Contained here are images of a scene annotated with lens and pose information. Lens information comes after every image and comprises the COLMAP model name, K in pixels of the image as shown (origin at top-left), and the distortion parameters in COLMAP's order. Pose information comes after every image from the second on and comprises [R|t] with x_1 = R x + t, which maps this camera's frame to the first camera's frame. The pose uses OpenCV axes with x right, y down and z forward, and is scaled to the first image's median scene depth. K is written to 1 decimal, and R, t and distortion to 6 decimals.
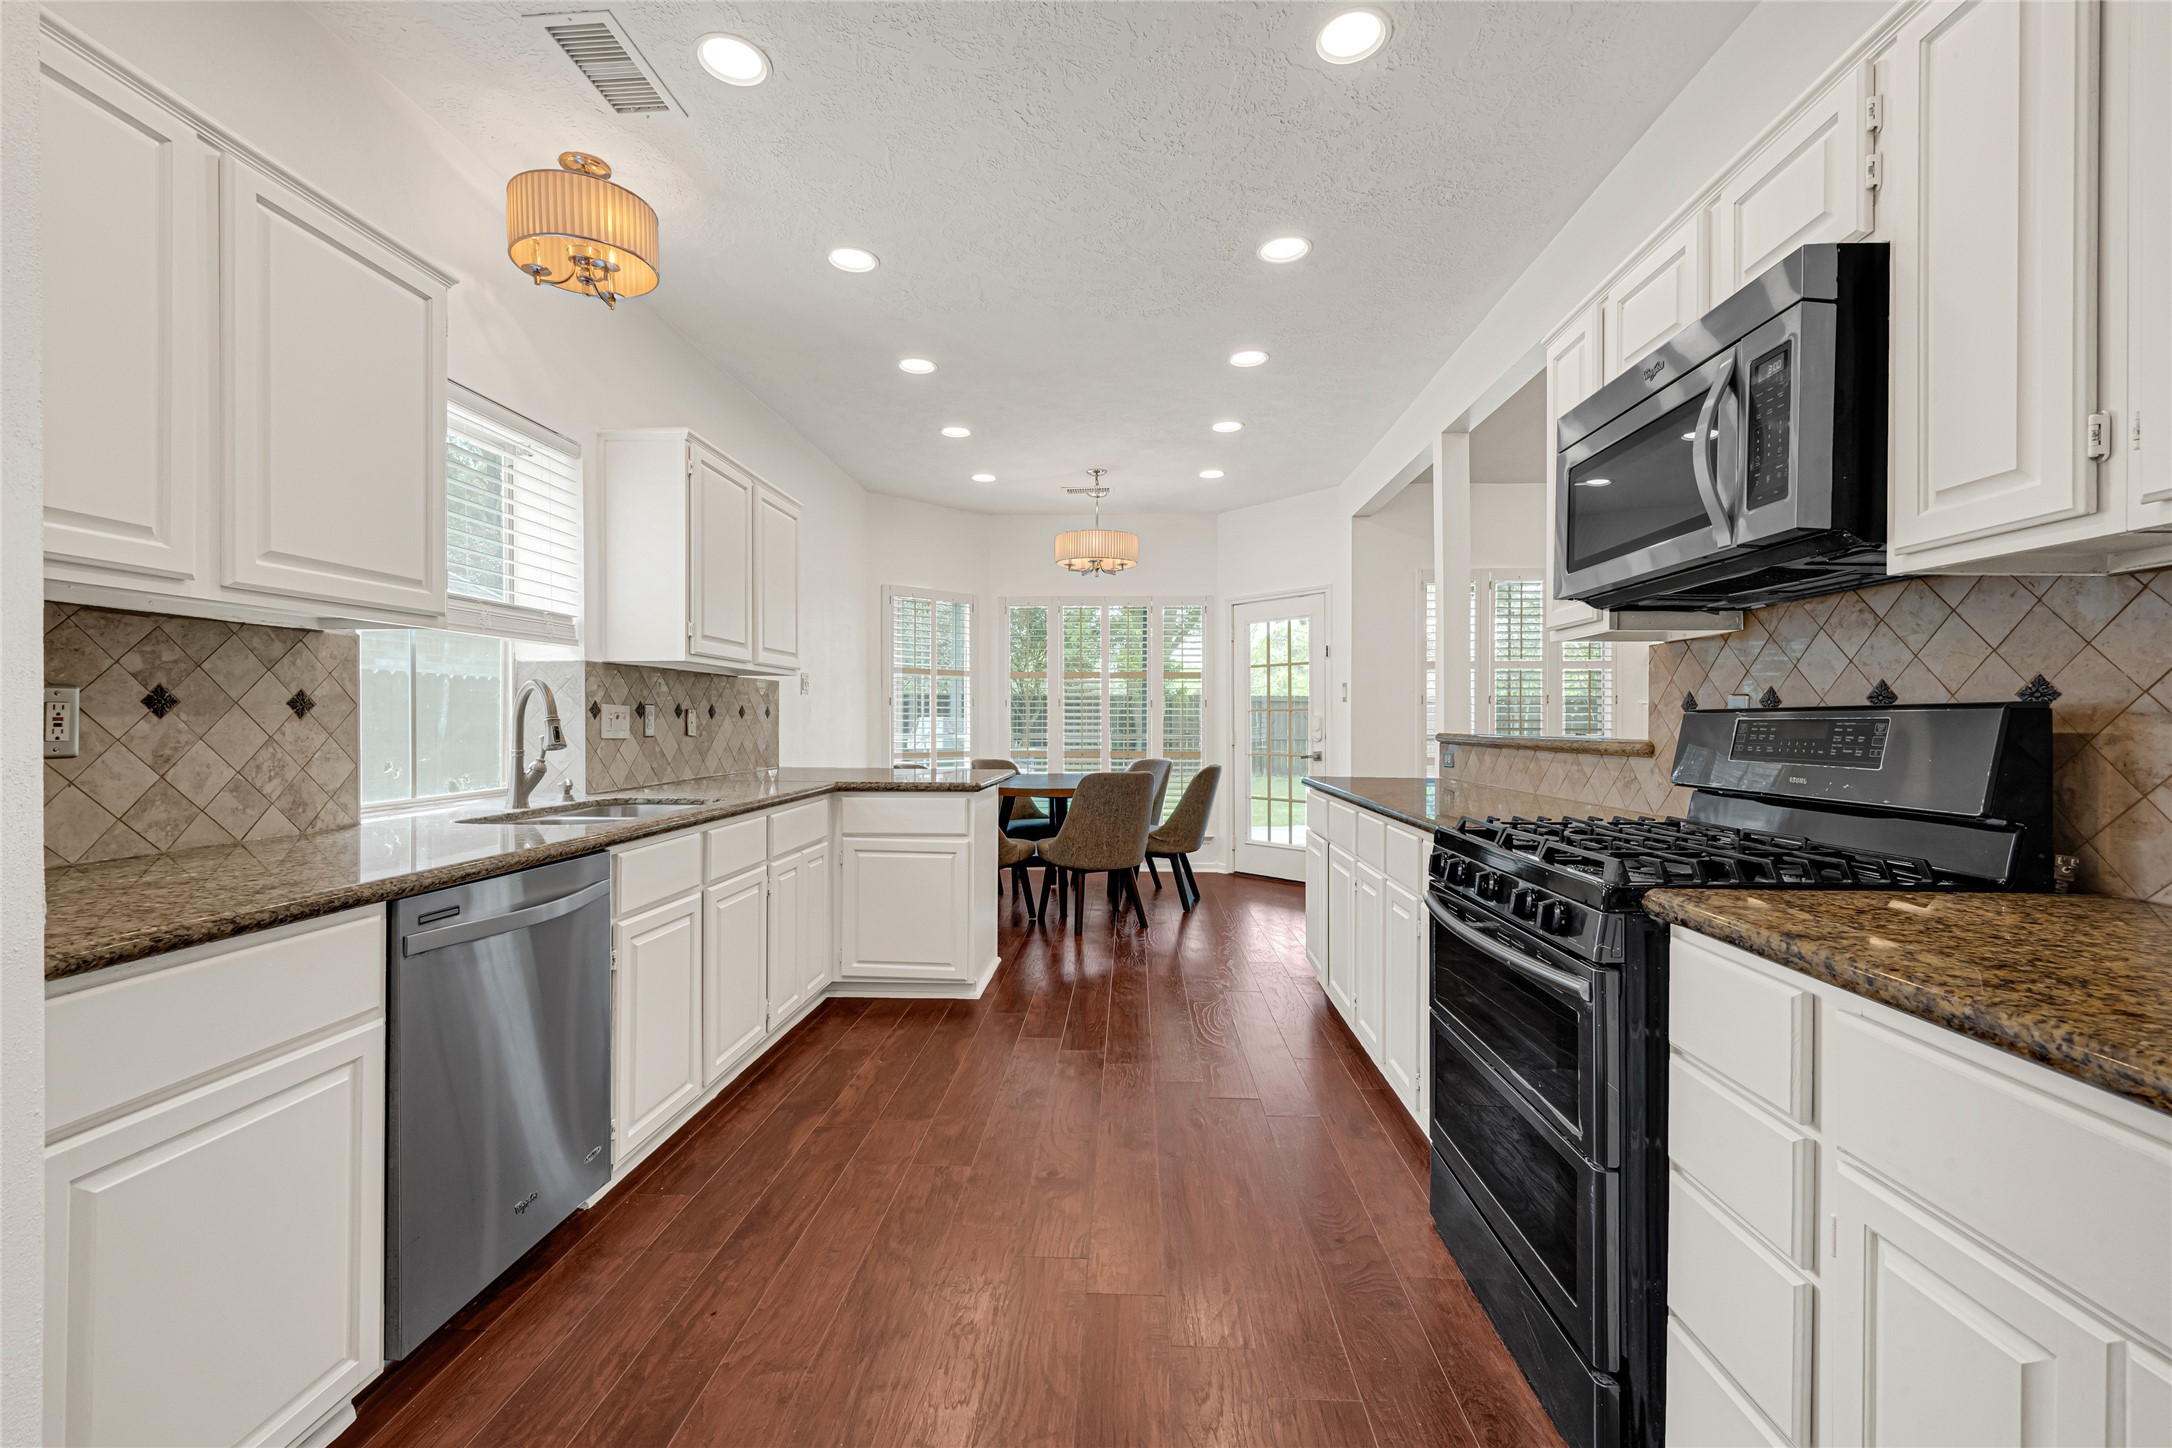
lens RADIAL K [[948.1, 0, 1082.3], [0, 948.1, 721.5], [0, 0, 1]] dist [0.001739, 0.000078]
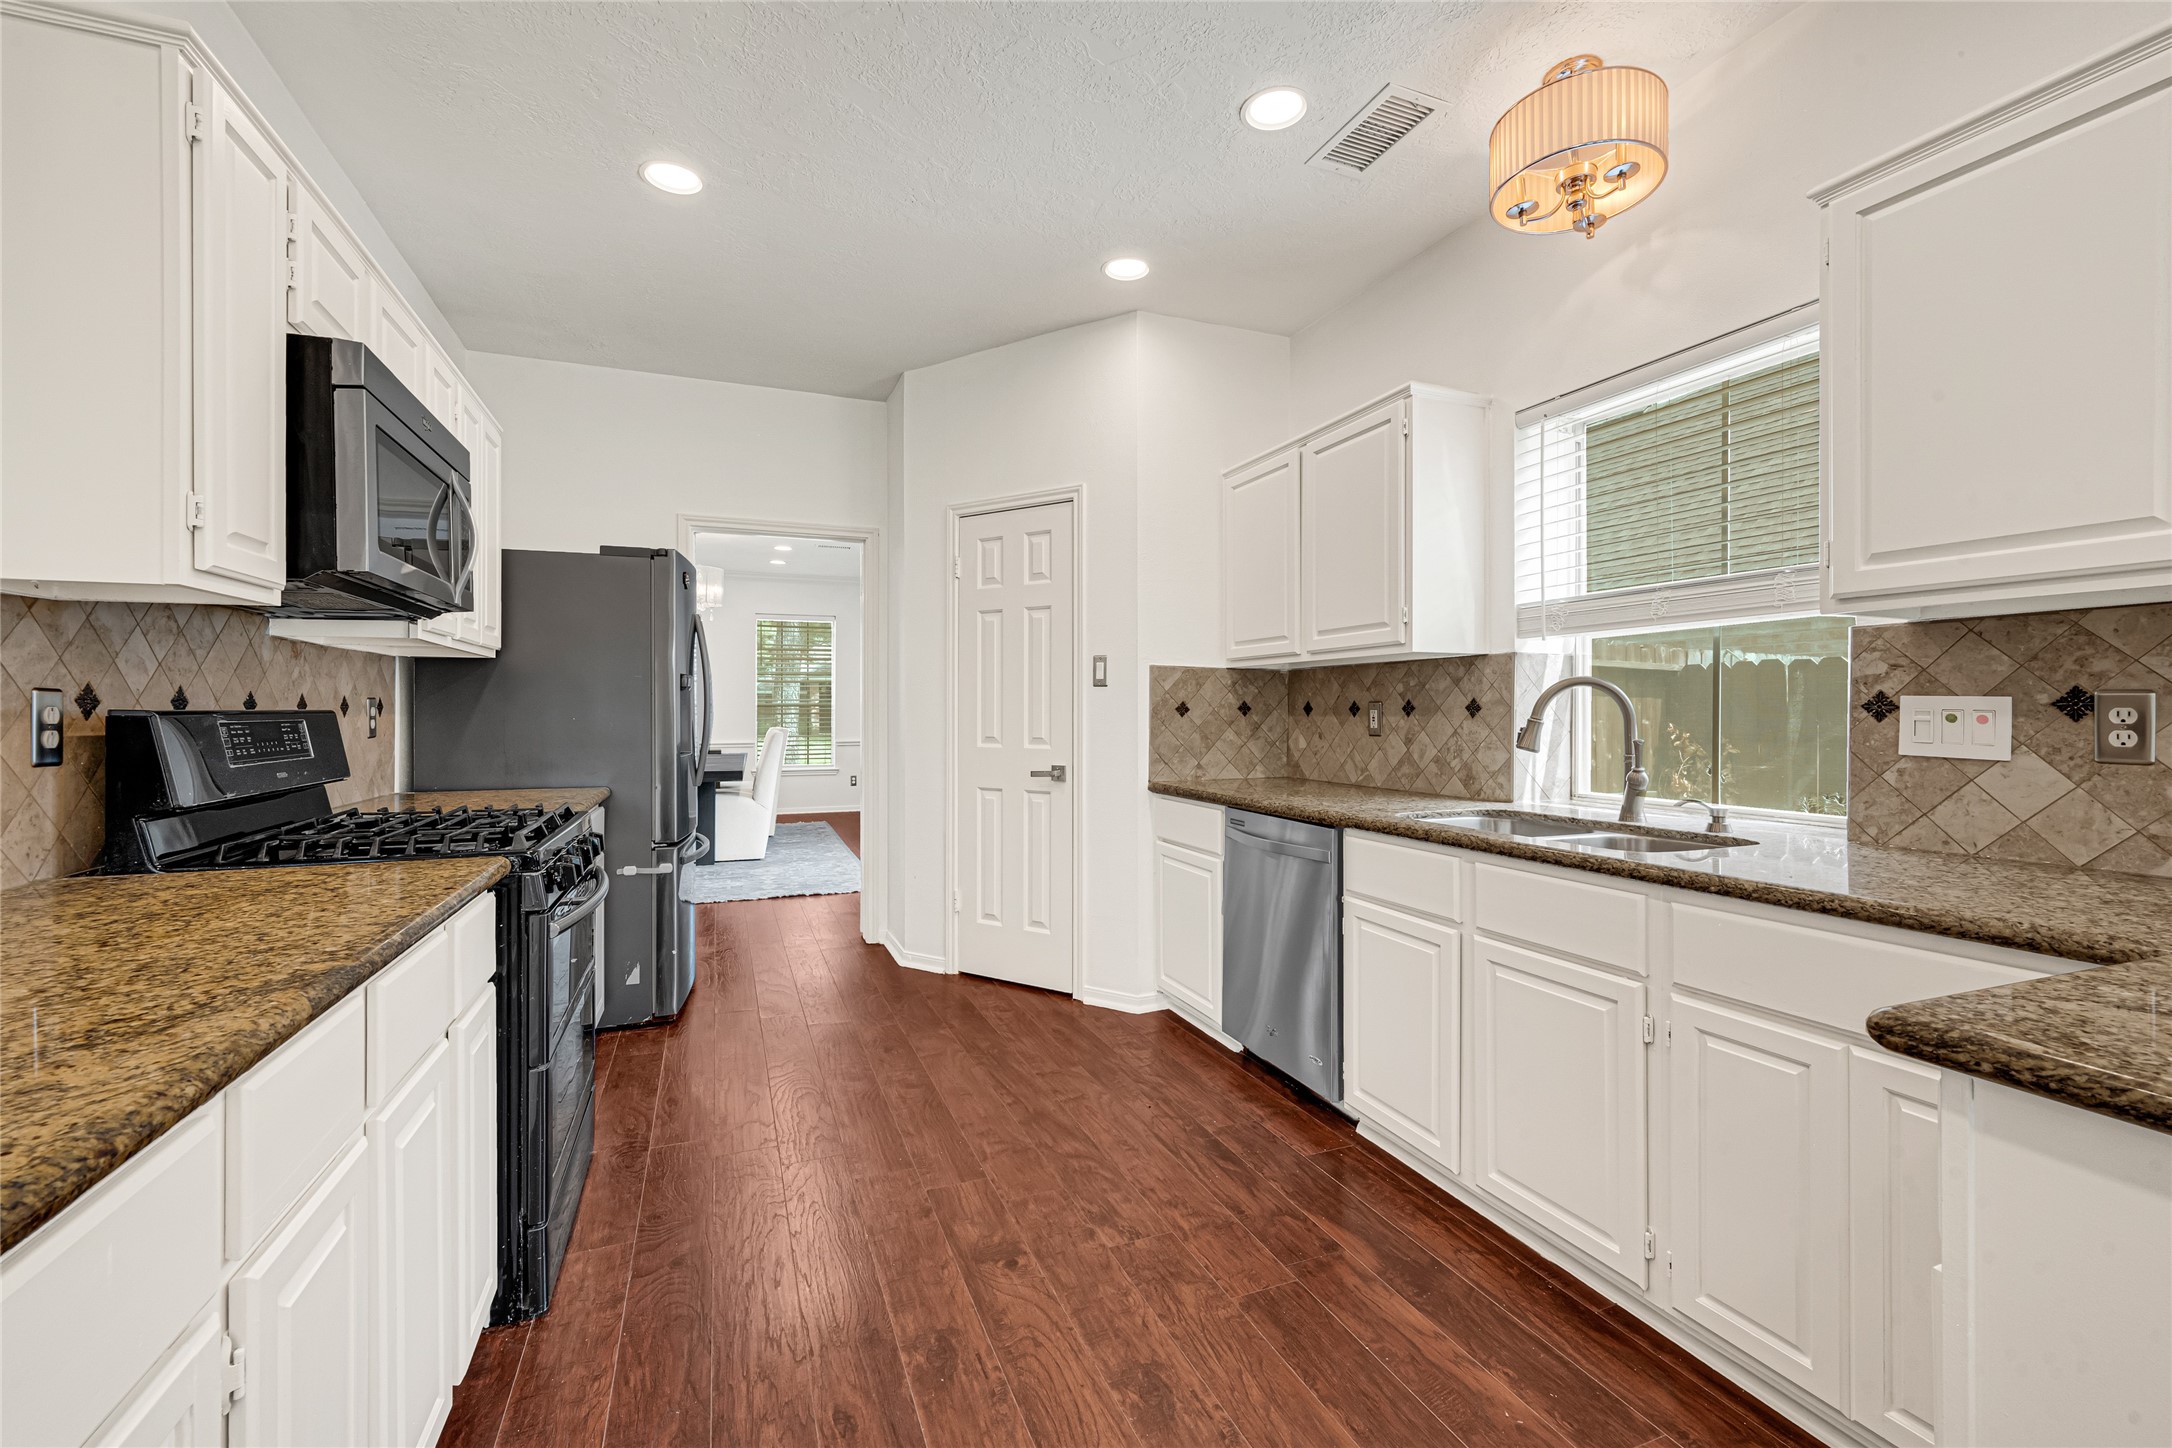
lens RADIAL K [[890.6, 0, 1080.4], [0, 890.6, 714.6], [0, 0, 1]] dist [0.001974, 0.000149]
pose [[-0.908393, 0.000682, -0.418117, 0.262249], [-0.001084, 0.999991, 0.003987, -0.012600], [0.418116, 0.004075, -0.908385, 1.882483]]
